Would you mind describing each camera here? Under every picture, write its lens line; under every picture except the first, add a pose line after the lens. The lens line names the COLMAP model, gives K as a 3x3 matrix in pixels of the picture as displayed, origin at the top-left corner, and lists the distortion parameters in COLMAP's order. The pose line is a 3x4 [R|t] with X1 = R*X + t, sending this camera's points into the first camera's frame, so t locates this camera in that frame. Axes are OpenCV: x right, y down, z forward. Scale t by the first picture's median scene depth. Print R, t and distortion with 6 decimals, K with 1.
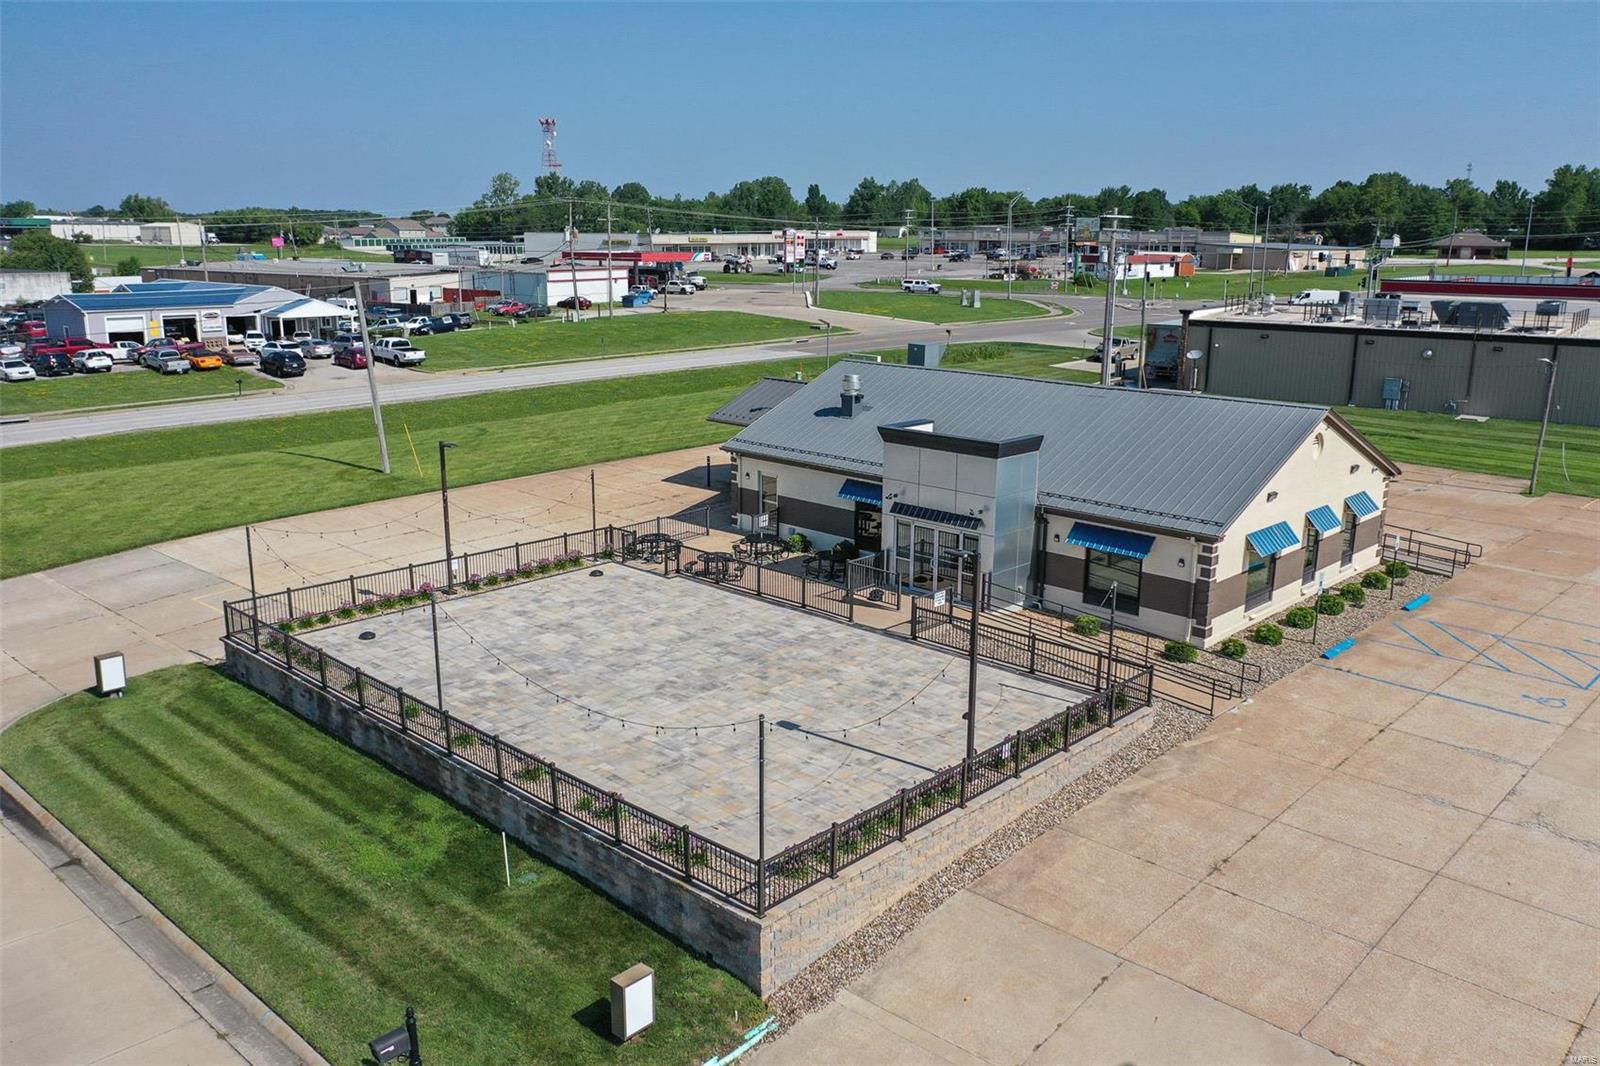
lens RADIAL K [[1256.2, 0, 801.0], [0, 1256.2, 534.0], [0, 0, 1]] dist [-0.015673, -0.006029]
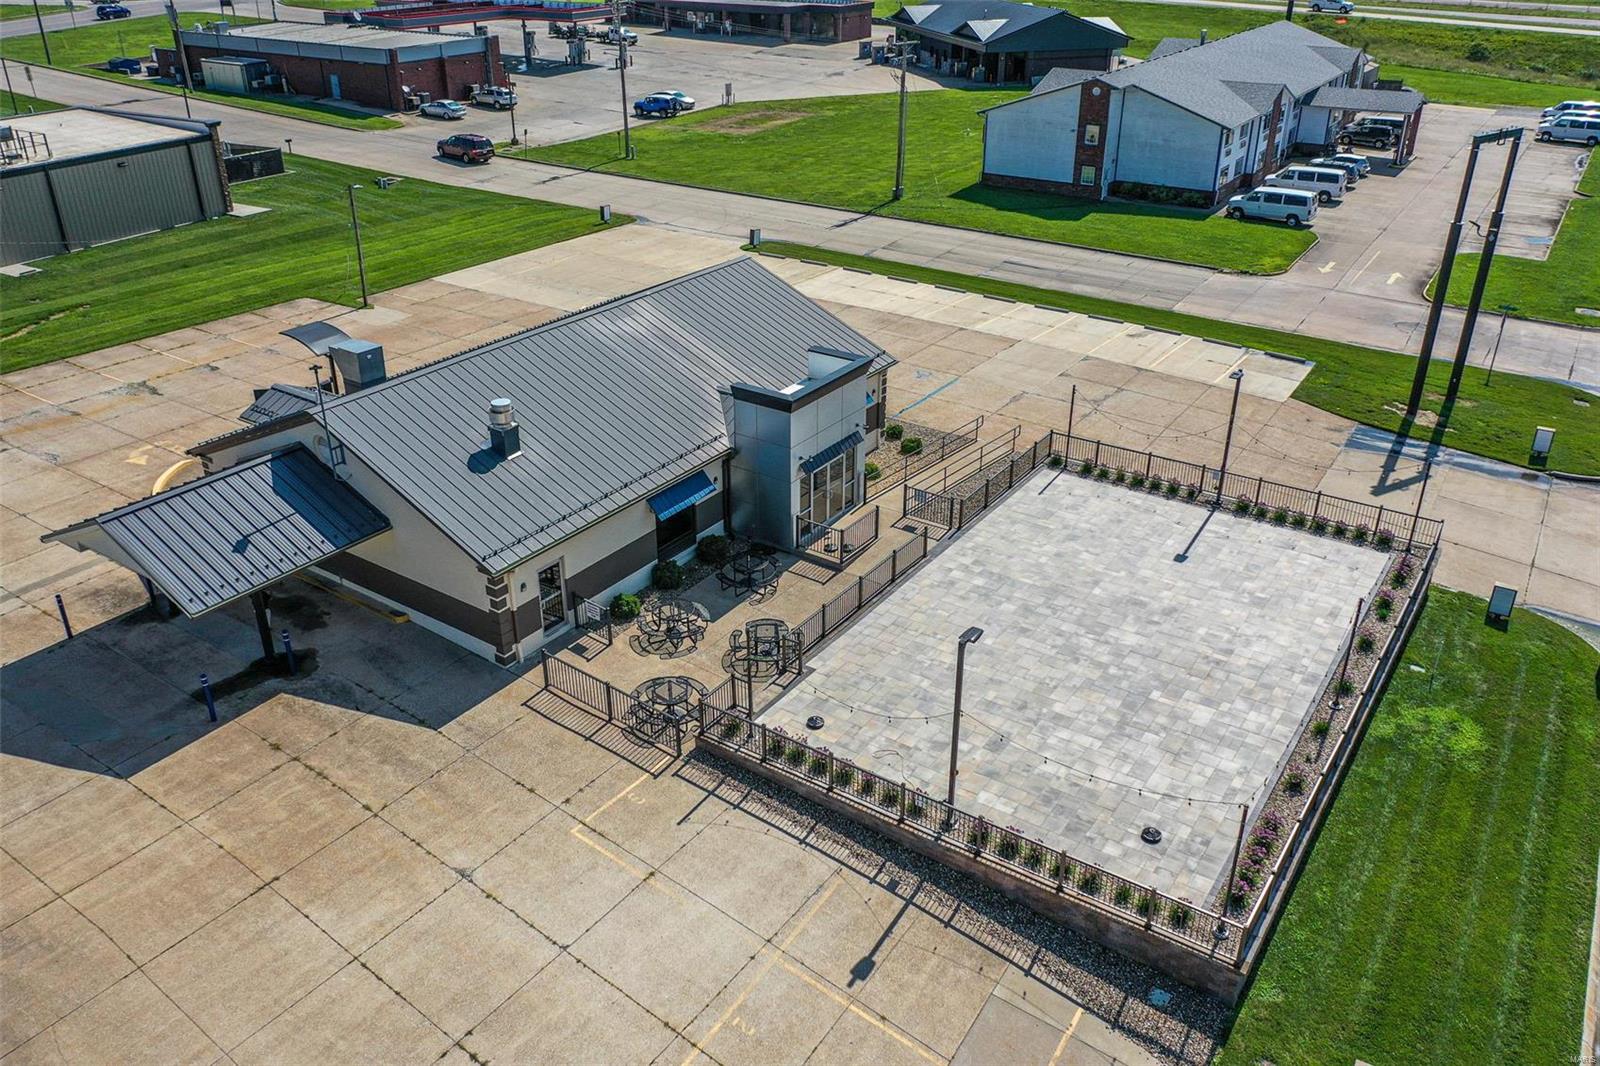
lens RADIAL K [[1256.2, 0, 800.4], [0, 1256.2, 533.6], [0, 0, 1]] dist [-0.015673, -0.006029]
pose [[-0.159556, -0.453663, 0.876773, -0.910882], [0.239908, 0.843706, 0.480212, -0.506141], [-0.957594, 0.286965, -0.025781, 1.177035]]
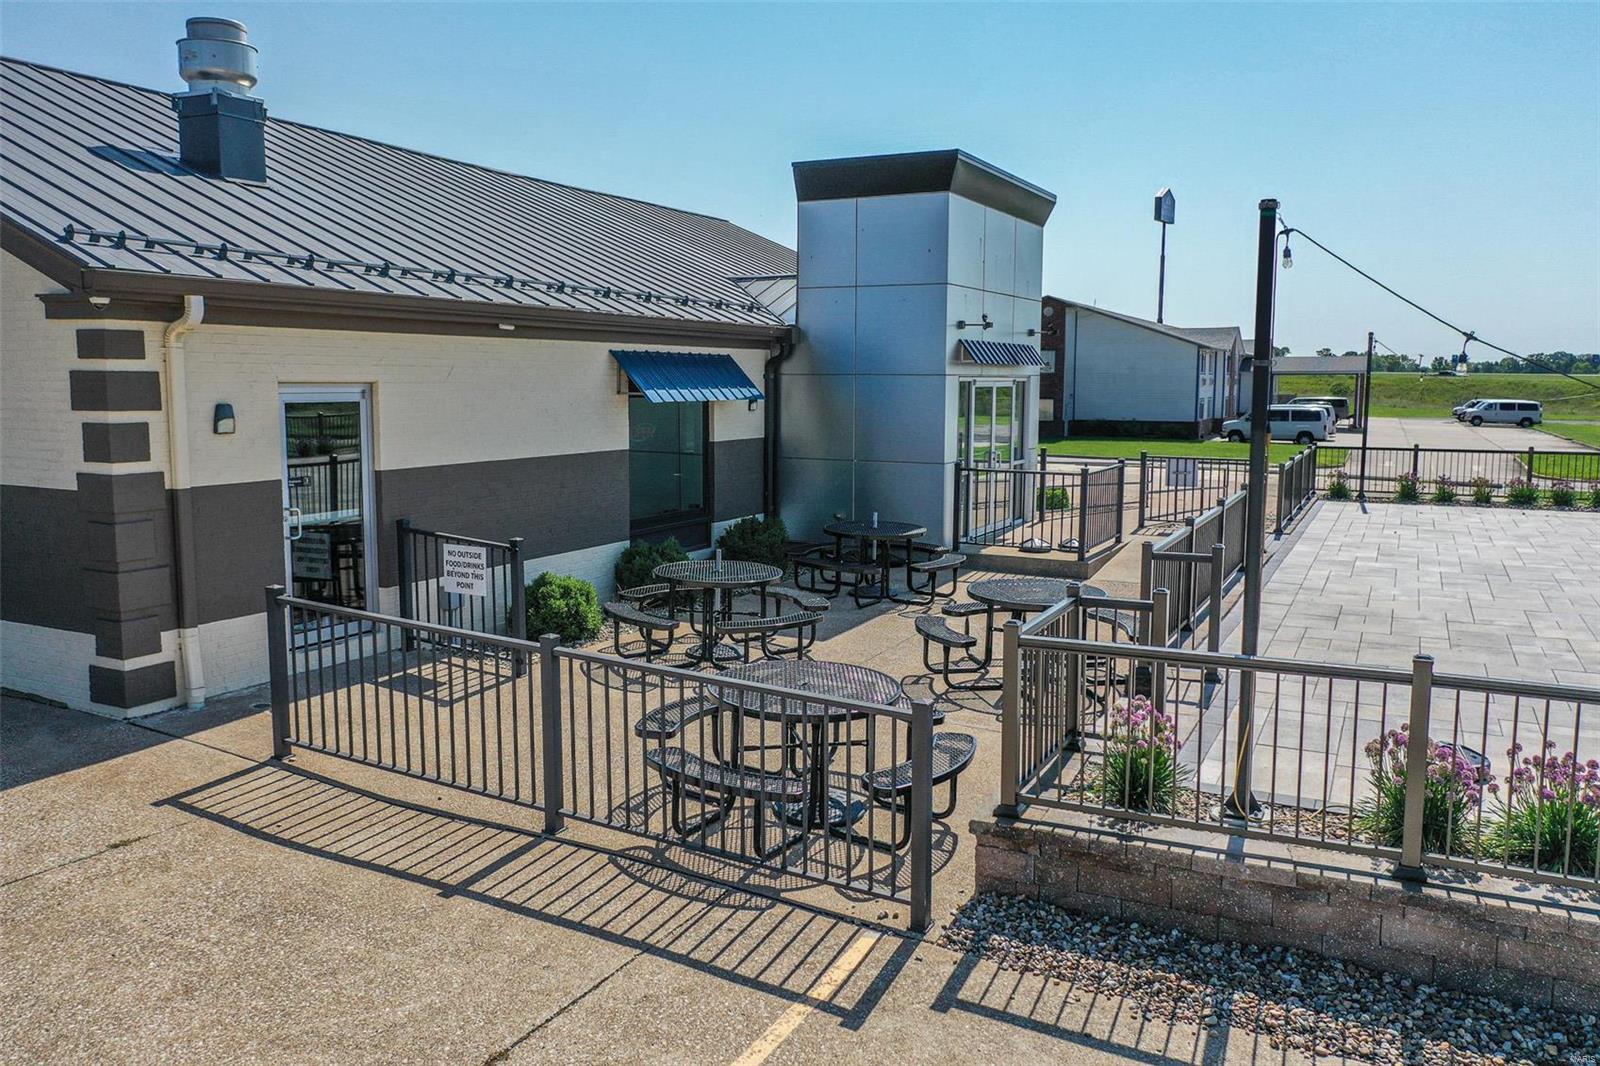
lens RADIAL K [[1256.2, 0, 799.4], [0, 1256.2, 533.2], [0, 0, 1]] dist [-0.015673, -0.006029]
pose [[-0.296975, -0.119293, 0.947404, -0.351497], [0.228594, 0.954434, 0.191834, -0.062764], [-0.927120, 0.273541, -0.256174, 1.327142]]
